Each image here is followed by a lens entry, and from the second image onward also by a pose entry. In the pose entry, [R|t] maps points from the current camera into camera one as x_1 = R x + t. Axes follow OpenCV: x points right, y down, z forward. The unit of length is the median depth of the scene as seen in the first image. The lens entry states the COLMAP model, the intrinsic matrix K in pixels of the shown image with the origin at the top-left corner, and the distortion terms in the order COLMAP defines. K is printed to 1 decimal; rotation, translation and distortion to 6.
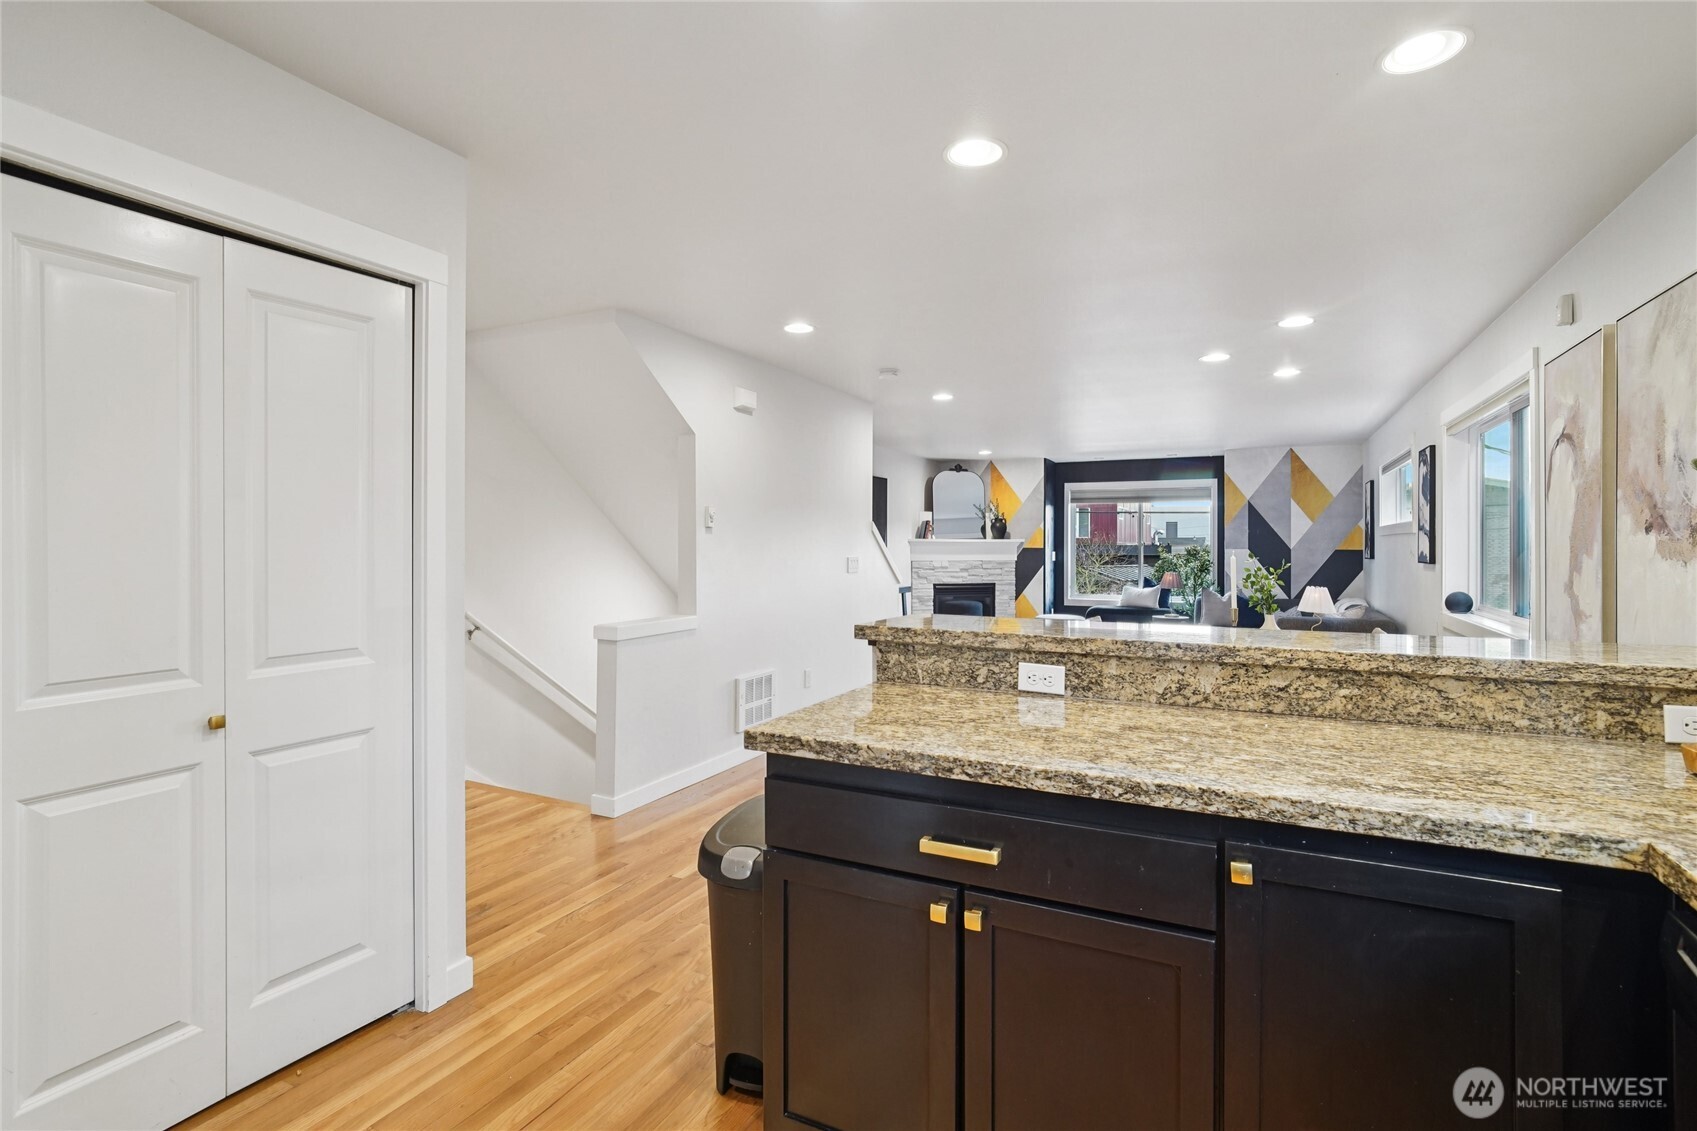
lens RADIAL K [[802.7, 0, 856.9], [0, 802.7, 540.2], [0, 0, 1]] dist [-0.020800, 0.010969]
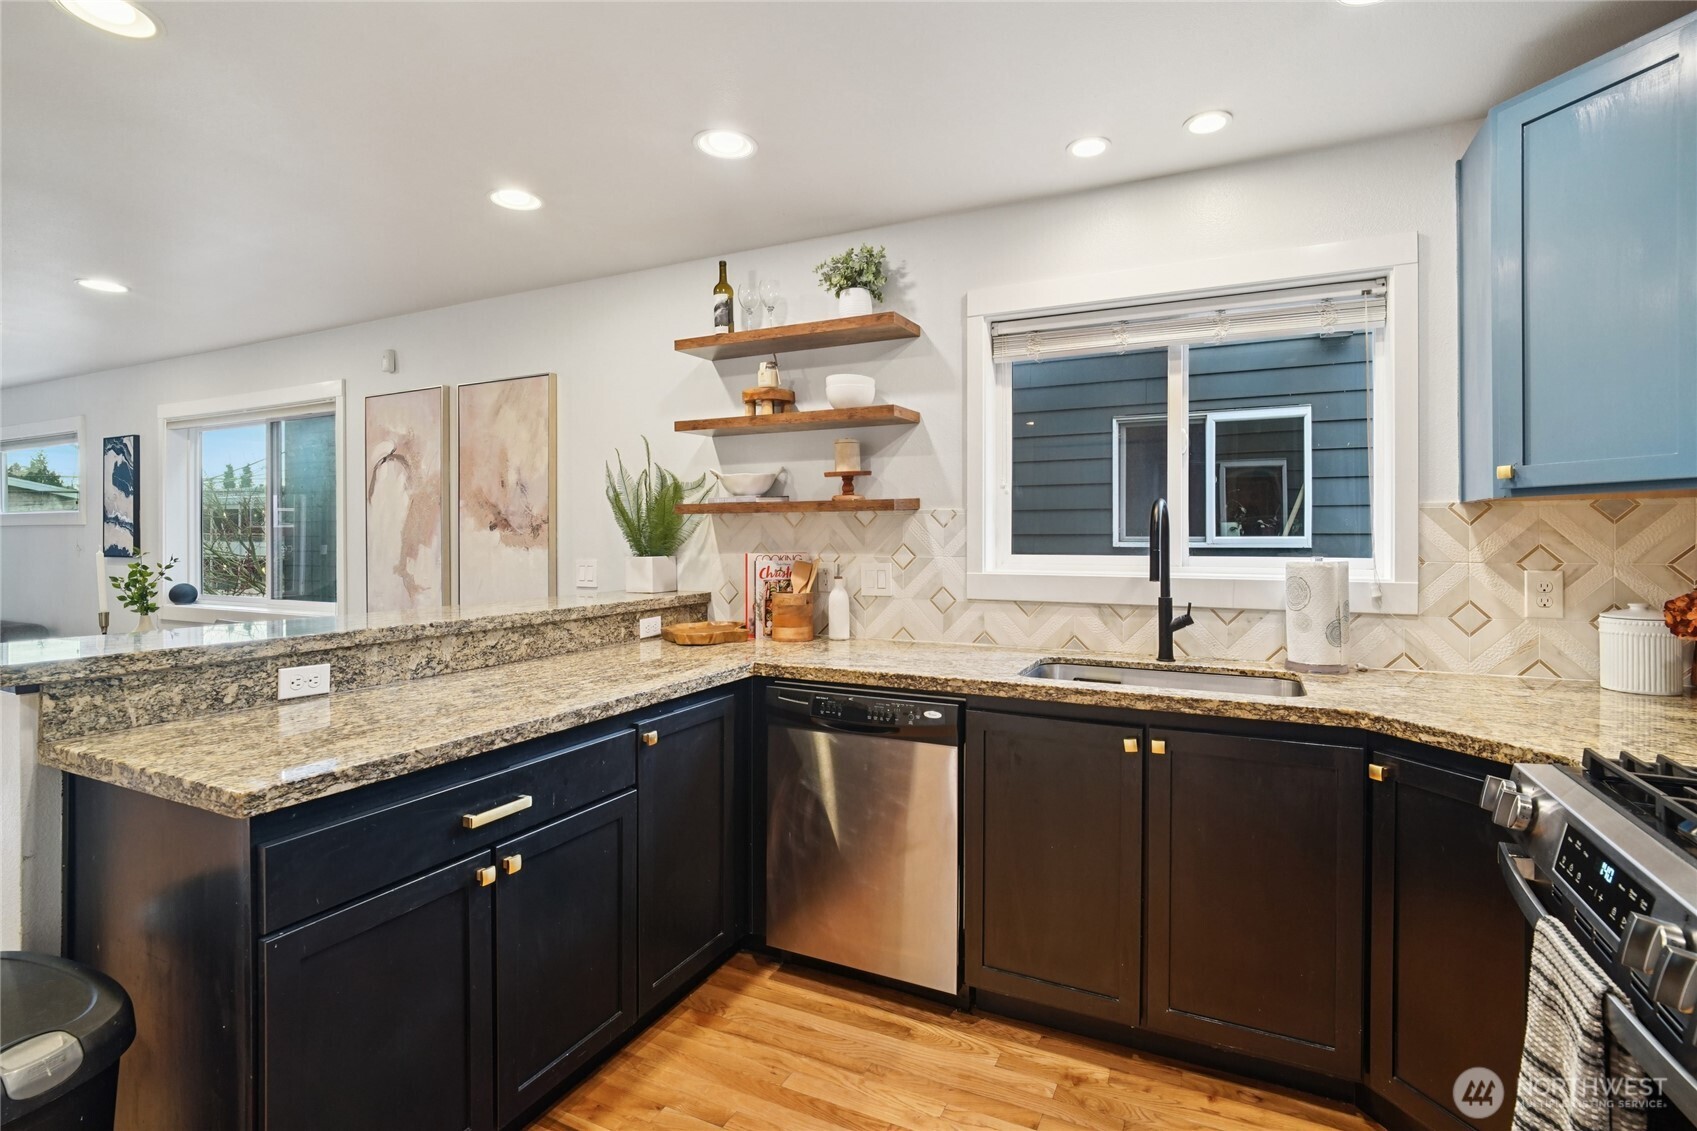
lens RADIAL K [[802.7, 0, 856.6], [0, 802.7, 541.2], [0, 0, 1]] dist [-0.020800, 0.010969]
pose [[-0.014324, -0.006865, 0.999874, -0.465807], [-0.004198, 0.999968, 0.006806, -0.000311], [-0.999889, -0.004100, -0.014353, 0.241175]]
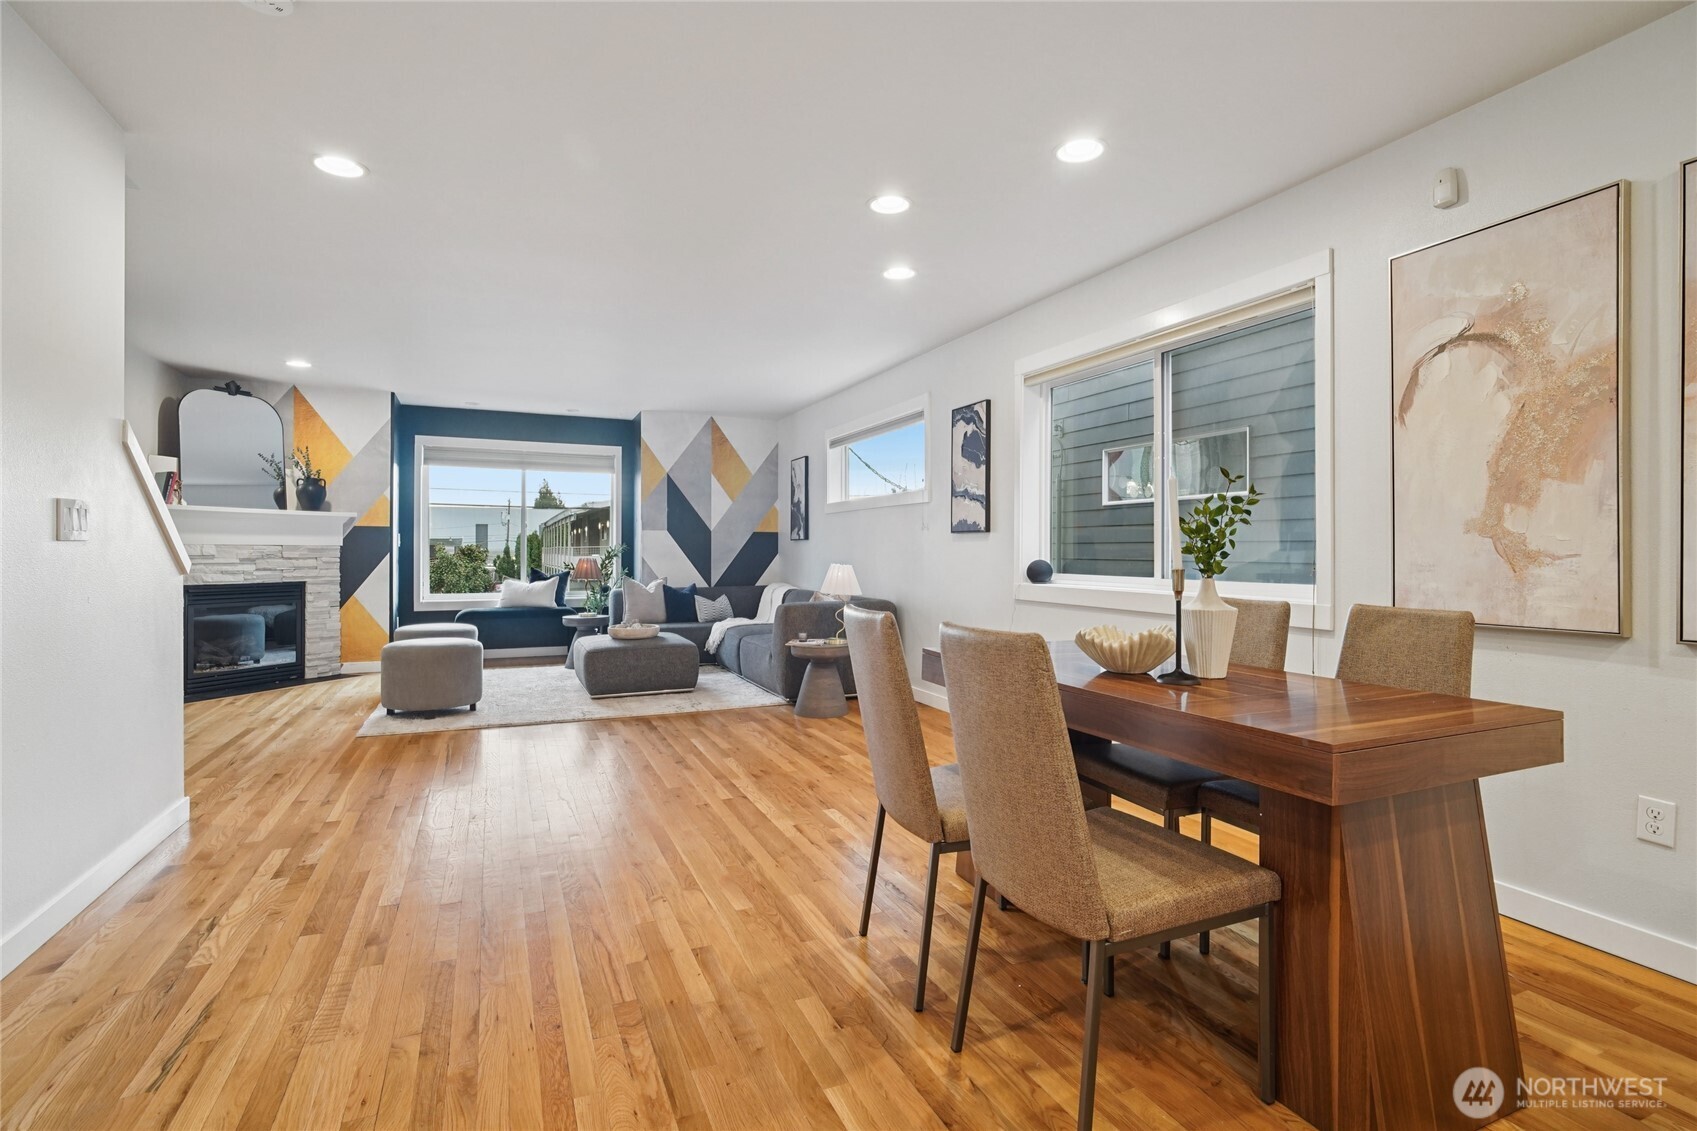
lens RADIAL K [[802.7, 0, 855.5], [0, 802.7, 553.0], [0, 0, 1]] dist [-0.020800, 0.010969]
pose [[0.633389, -0.002800, 0.773828, -0.126388], [-0.005808, 0.999948, 0.008372, 0.083416], [-0.773811, -0.009797, 0.633340, 0.971021]]
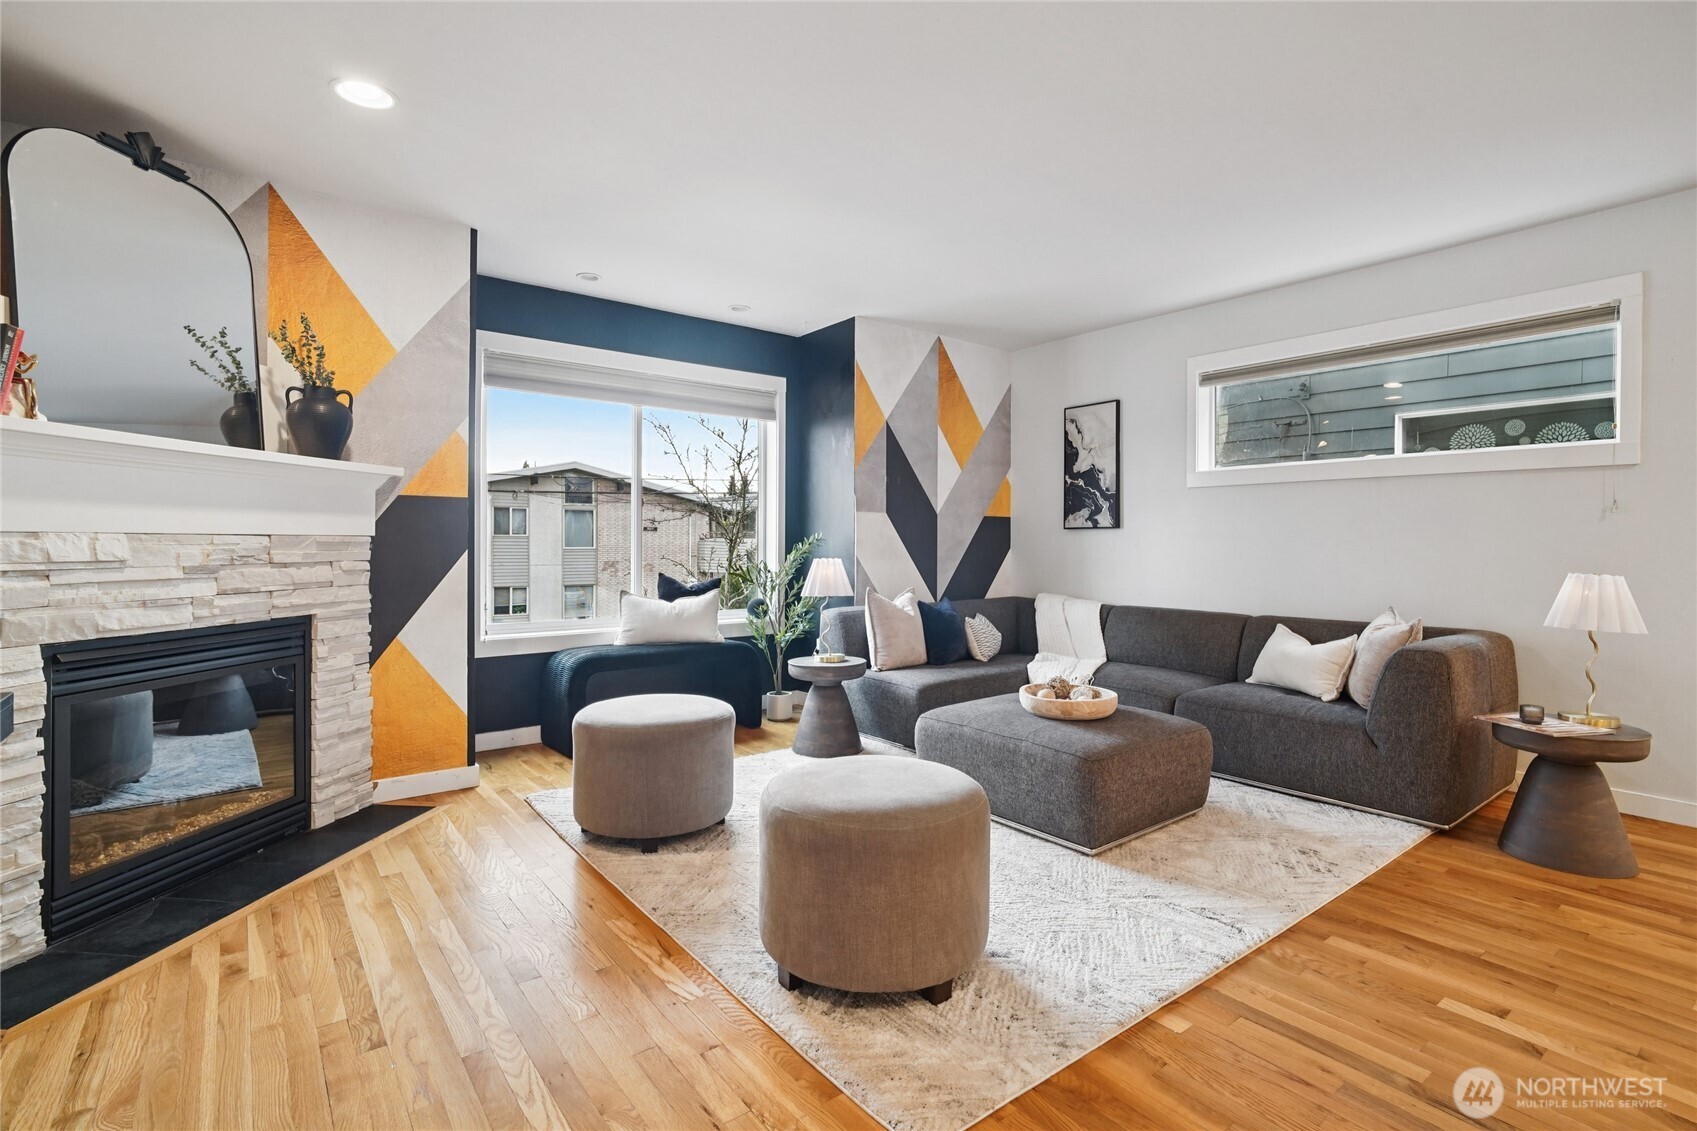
lens RADIAL K [[802.7, 0, 857.9], [0, 802.7, 548.8], [0, 0, 1]] dist [-0.020800, 0.010969]
pose [[0.429652, -0.009112, 0.902949, 0.008293], [-0.007786, 0.999875, 0.013795, 0.087631], [-0.902961, -0.012957, 0.429527, 2.480691]]
